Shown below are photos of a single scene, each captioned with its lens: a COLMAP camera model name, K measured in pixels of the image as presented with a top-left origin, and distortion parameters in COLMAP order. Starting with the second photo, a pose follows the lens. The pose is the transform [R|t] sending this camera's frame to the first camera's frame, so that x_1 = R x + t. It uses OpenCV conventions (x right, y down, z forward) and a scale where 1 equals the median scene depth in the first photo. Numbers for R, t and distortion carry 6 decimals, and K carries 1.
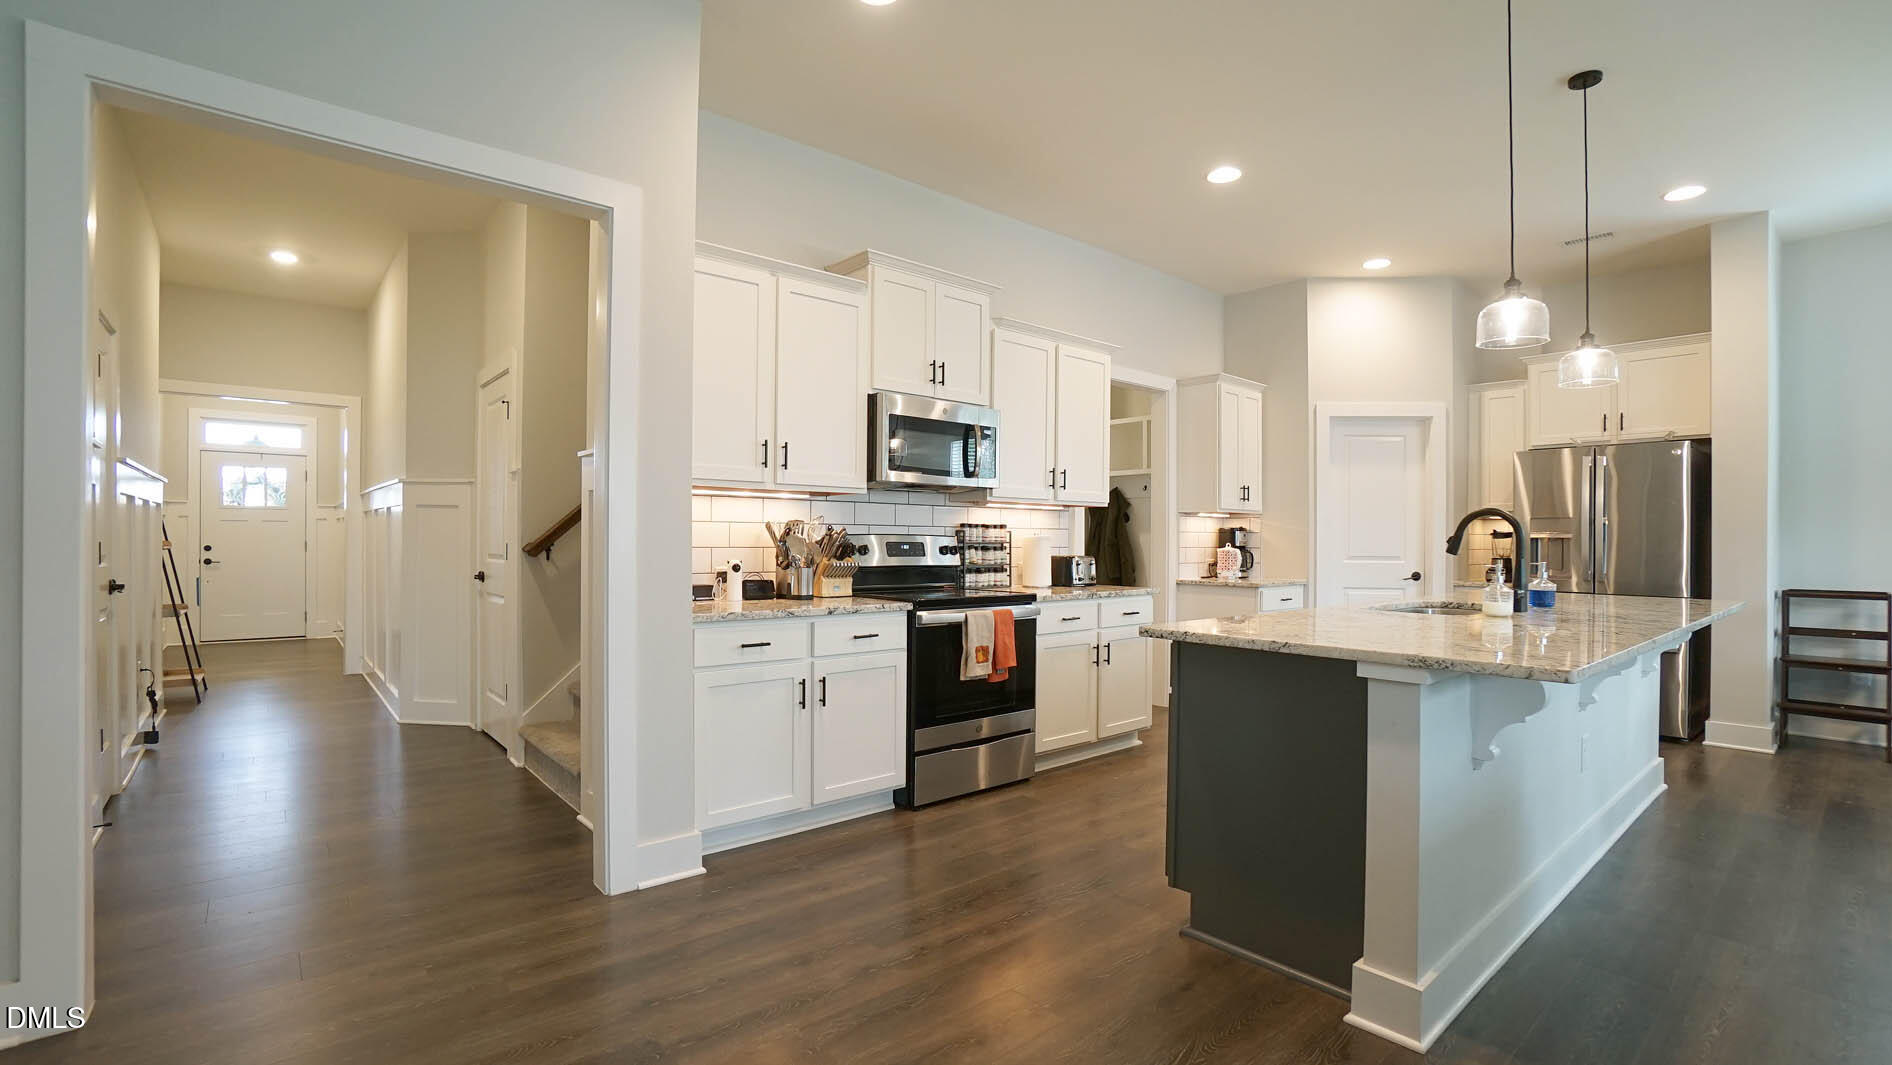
lens RADIAL K [[833.6, 0, 943.3], [0, 833.6, 531.4], [0, 0, 1]] dist [-0.038189, 0.004668]
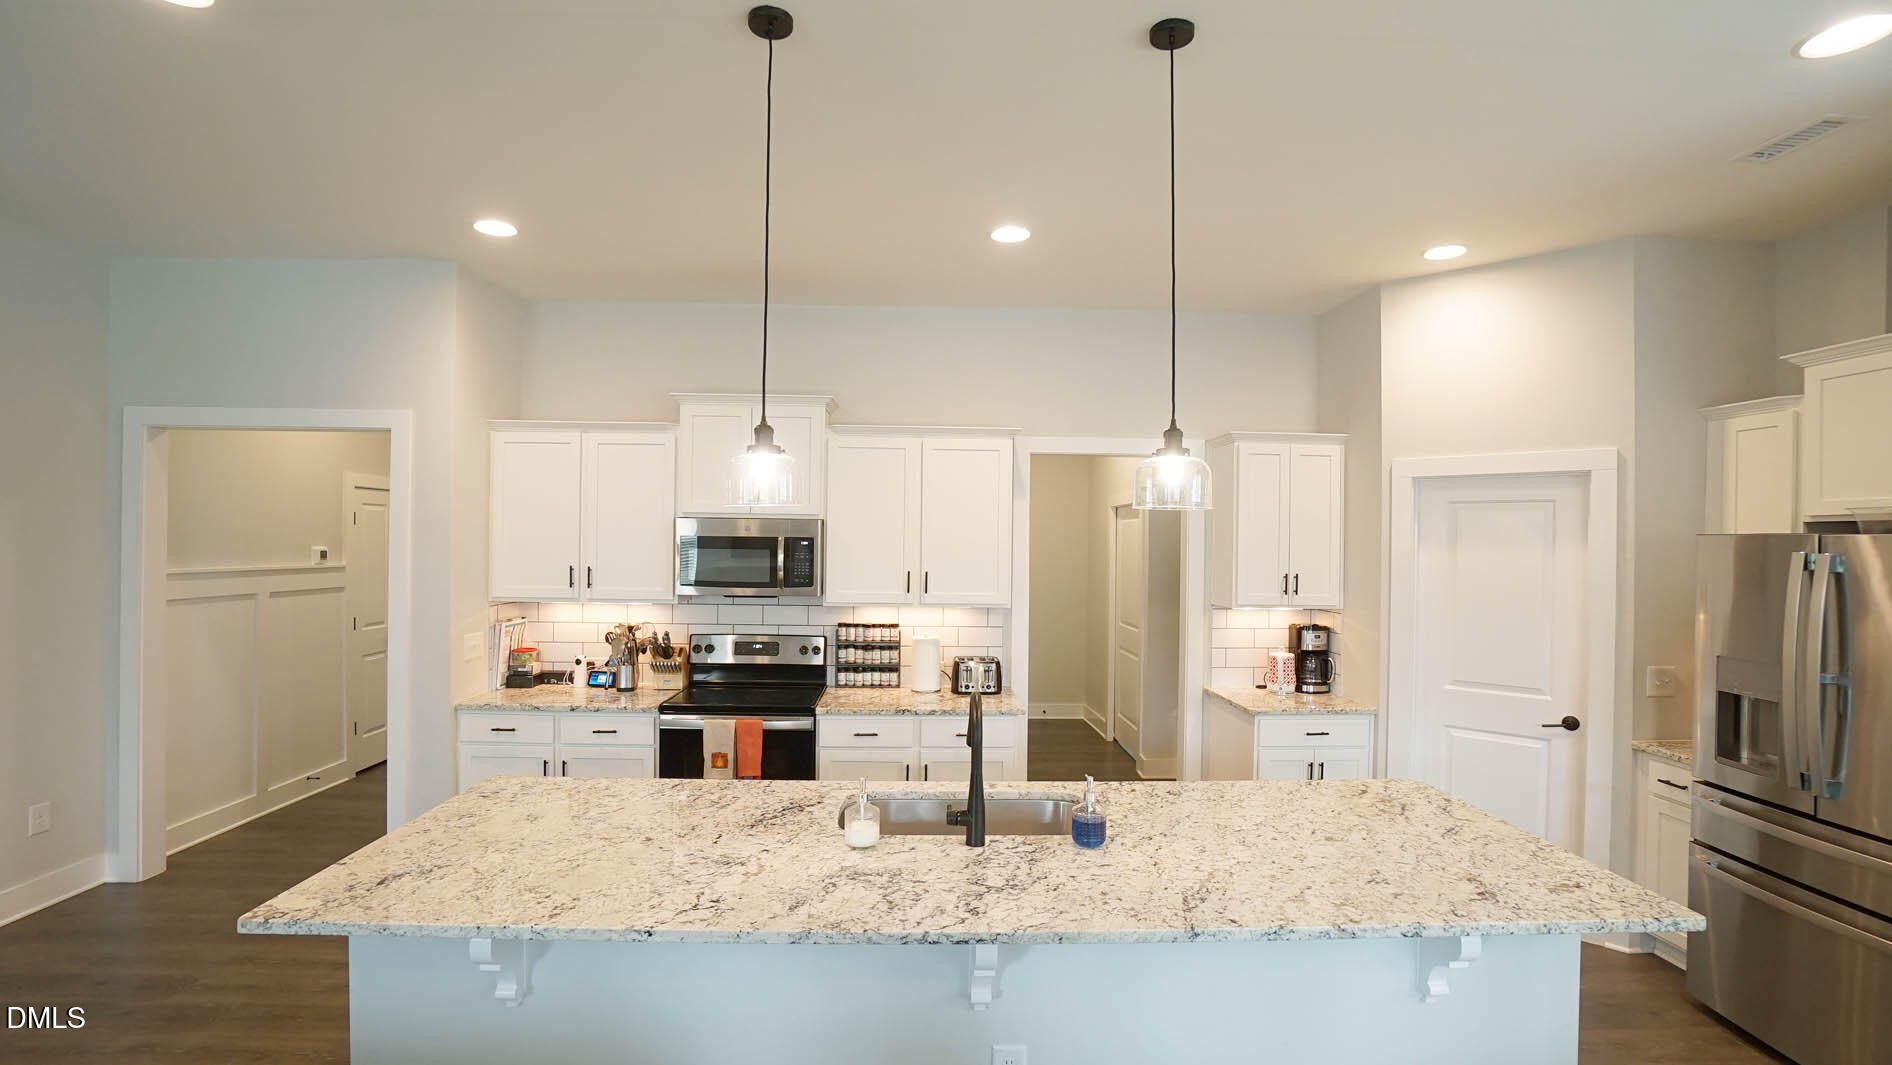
lens RADIAL K [[833.6, 0, 933.1], [0, 833.6, 535.6], [0, 0, 1]] dist [-0.038189, 0.004668]
pose [[0.780990, -0.004211, -0.624529, 0.742094], [0.000113, 0.999978, -0.006601, -0.108456], [0.624544, 0.005084, 0.780973, 0.262910]]
